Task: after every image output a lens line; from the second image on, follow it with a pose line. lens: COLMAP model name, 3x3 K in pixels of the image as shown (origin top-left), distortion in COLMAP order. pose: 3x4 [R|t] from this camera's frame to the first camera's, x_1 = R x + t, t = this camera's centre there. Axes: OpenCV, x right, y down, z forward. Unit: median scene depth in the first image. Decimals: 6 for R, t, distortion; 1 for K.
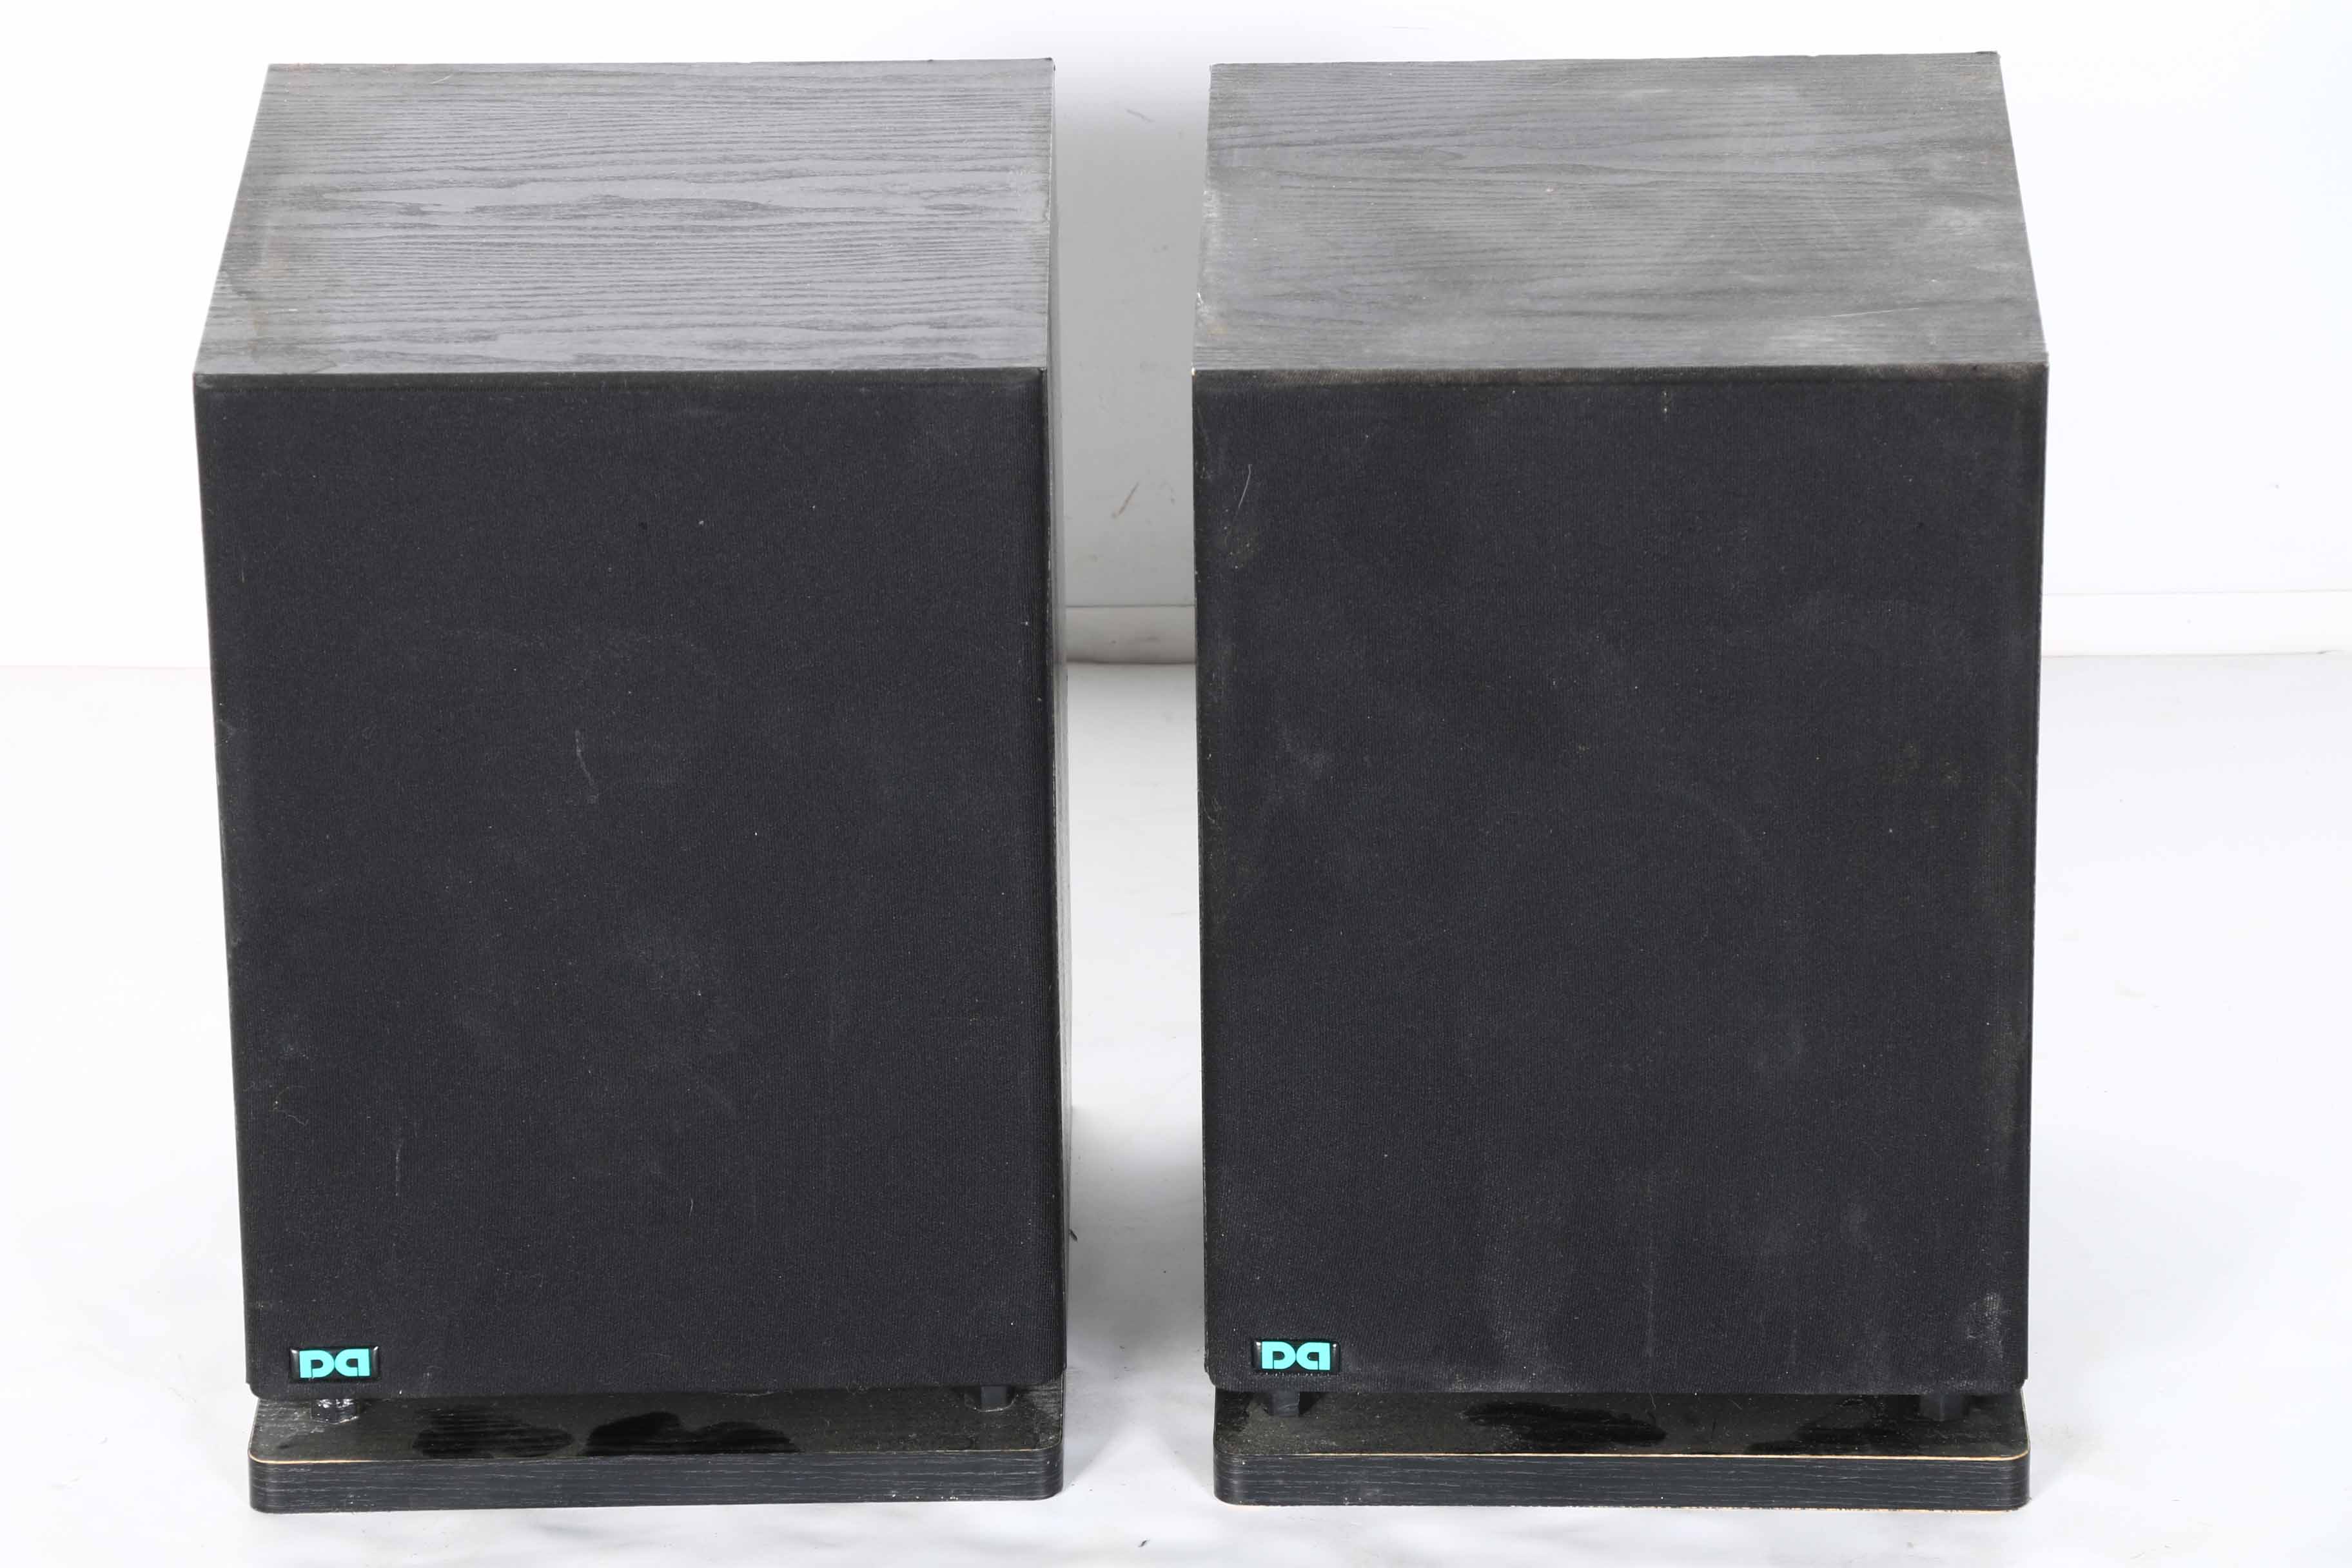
lens RADIAL K [[10120.5, 0, 1174.2], [0, 10120.5, 783.4], [0, 0, 1]] dist [0.895816, 0.000000]
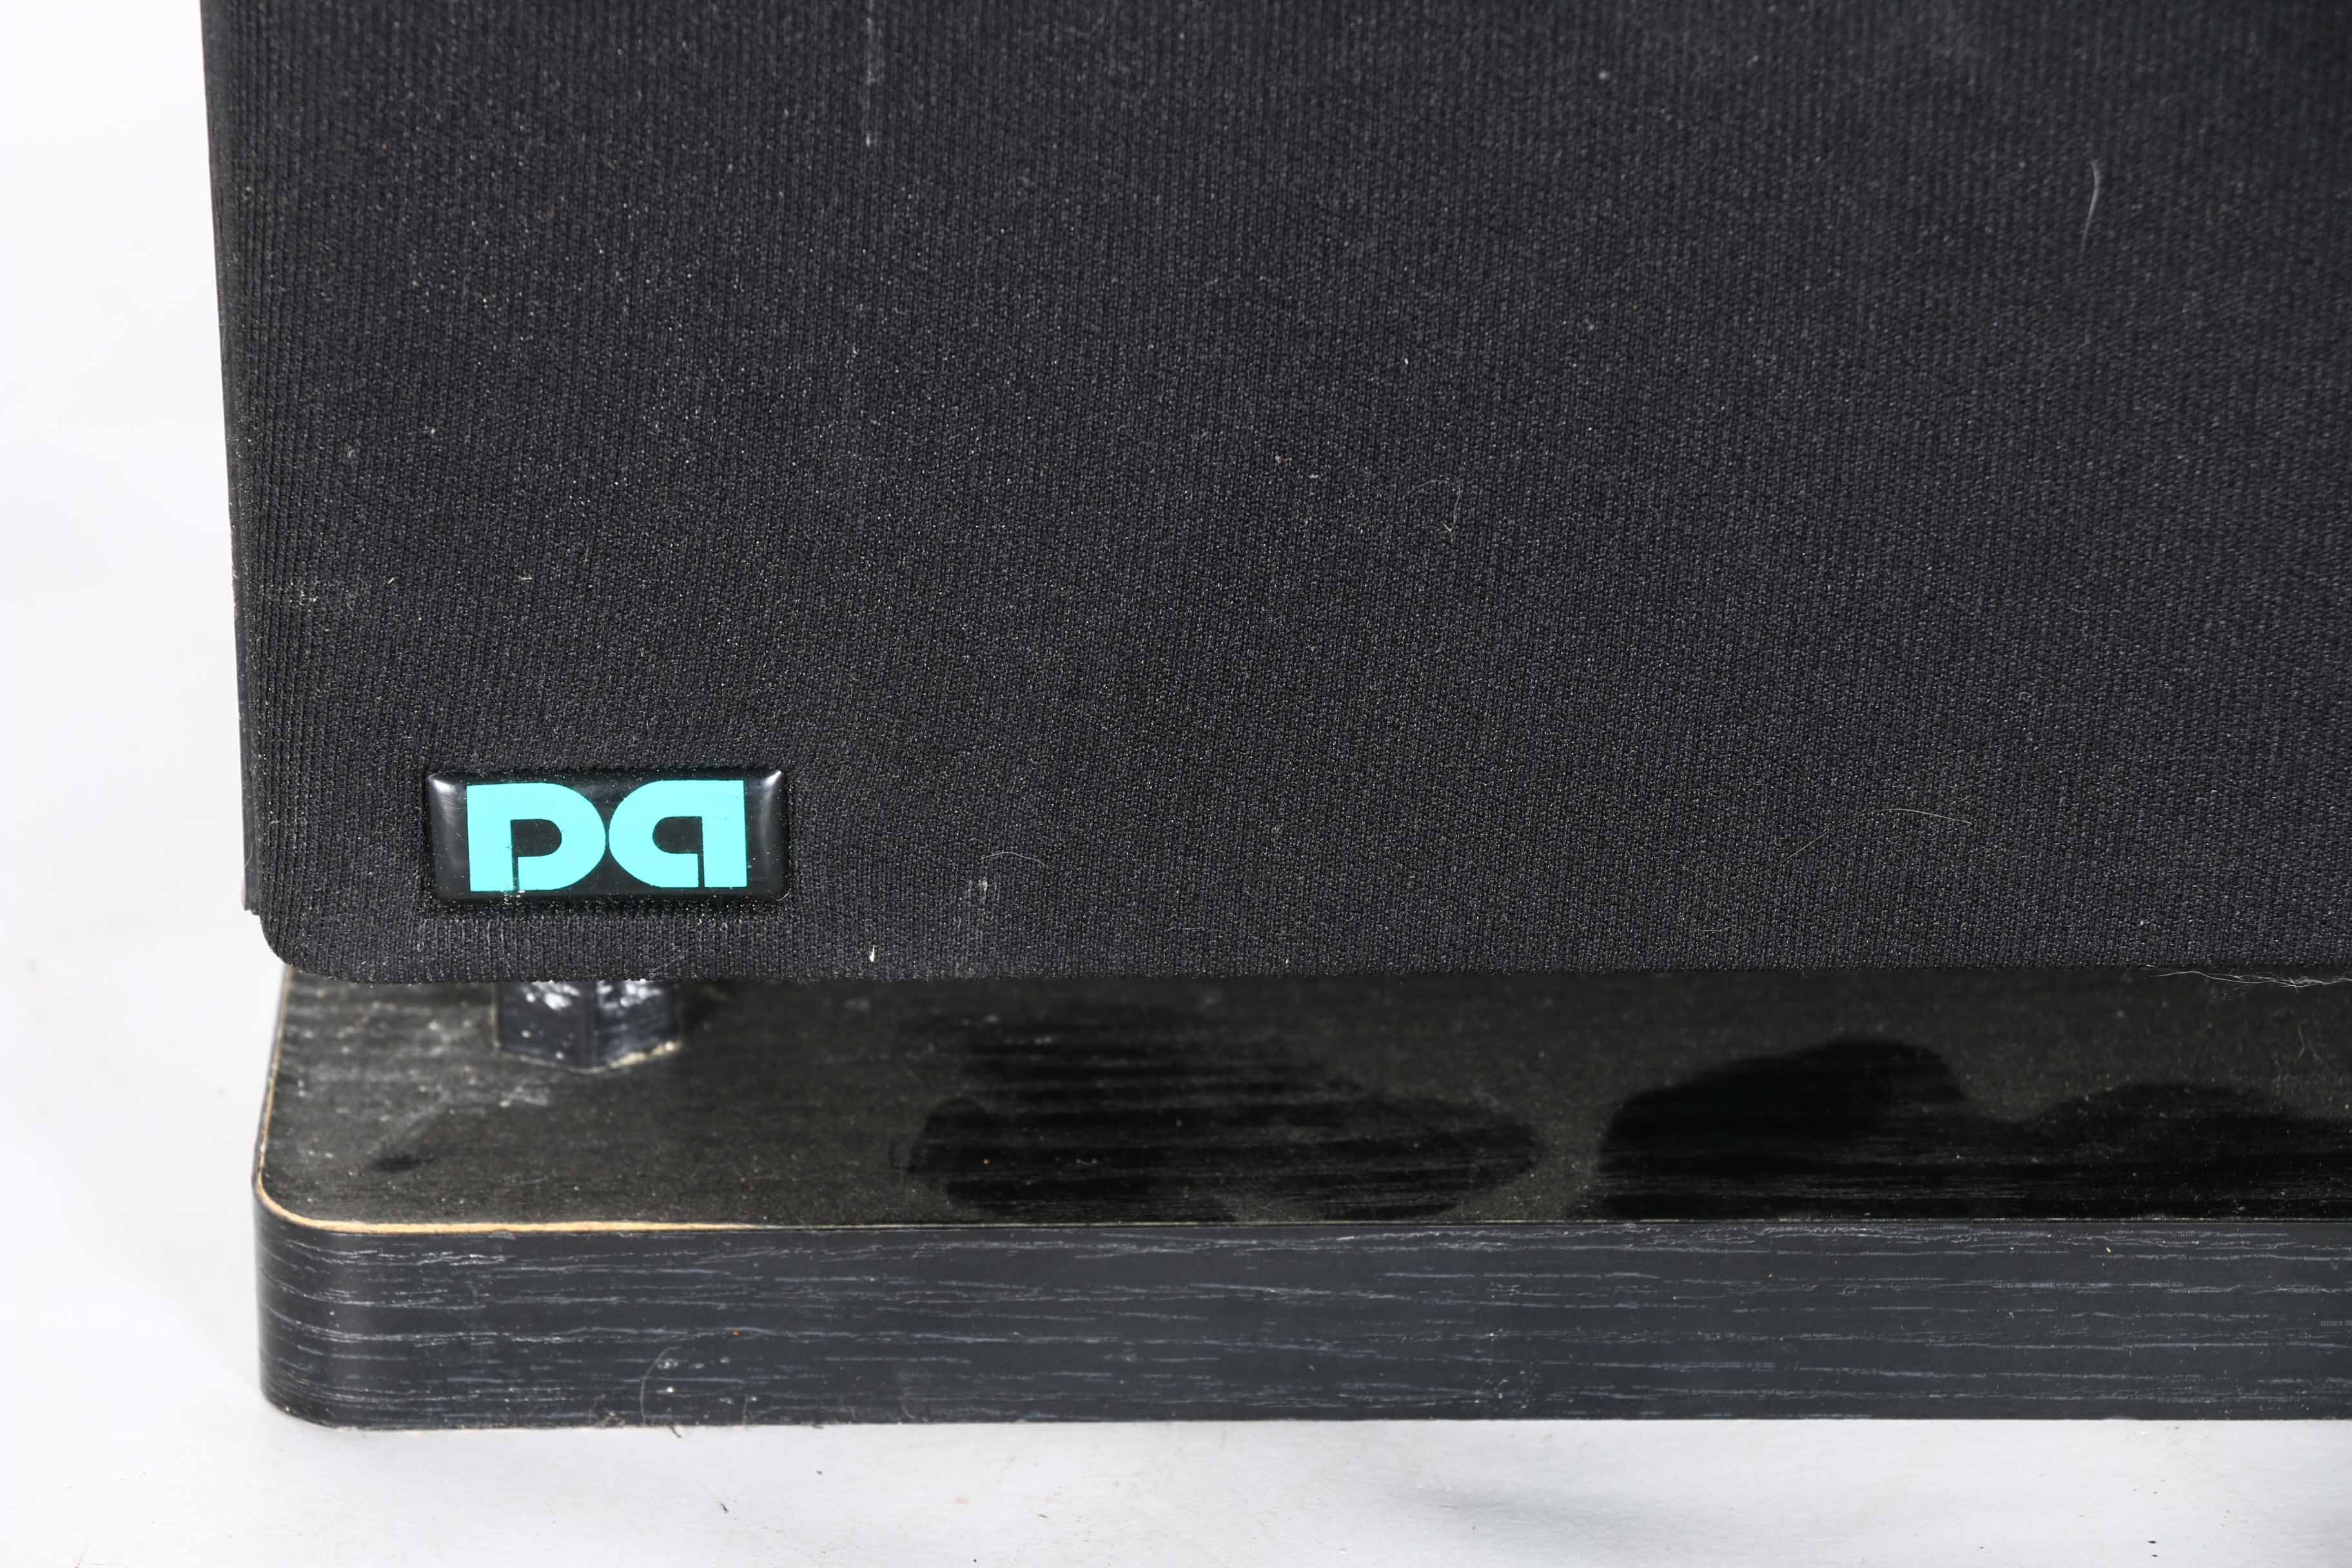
lens RADIAL K [[14783.6, 0, 1176.6], [0, 14783.6, 788.1], [0, 0, 1]] dist [1.991269, 0.000000]
pose [[0.999825, 0.003134, -0.018418, -0.061426], [-0.002159, 0.998606, 0.052734, 0.036472], [0.018558, -0.052685, 0.998439, 0.638449]]
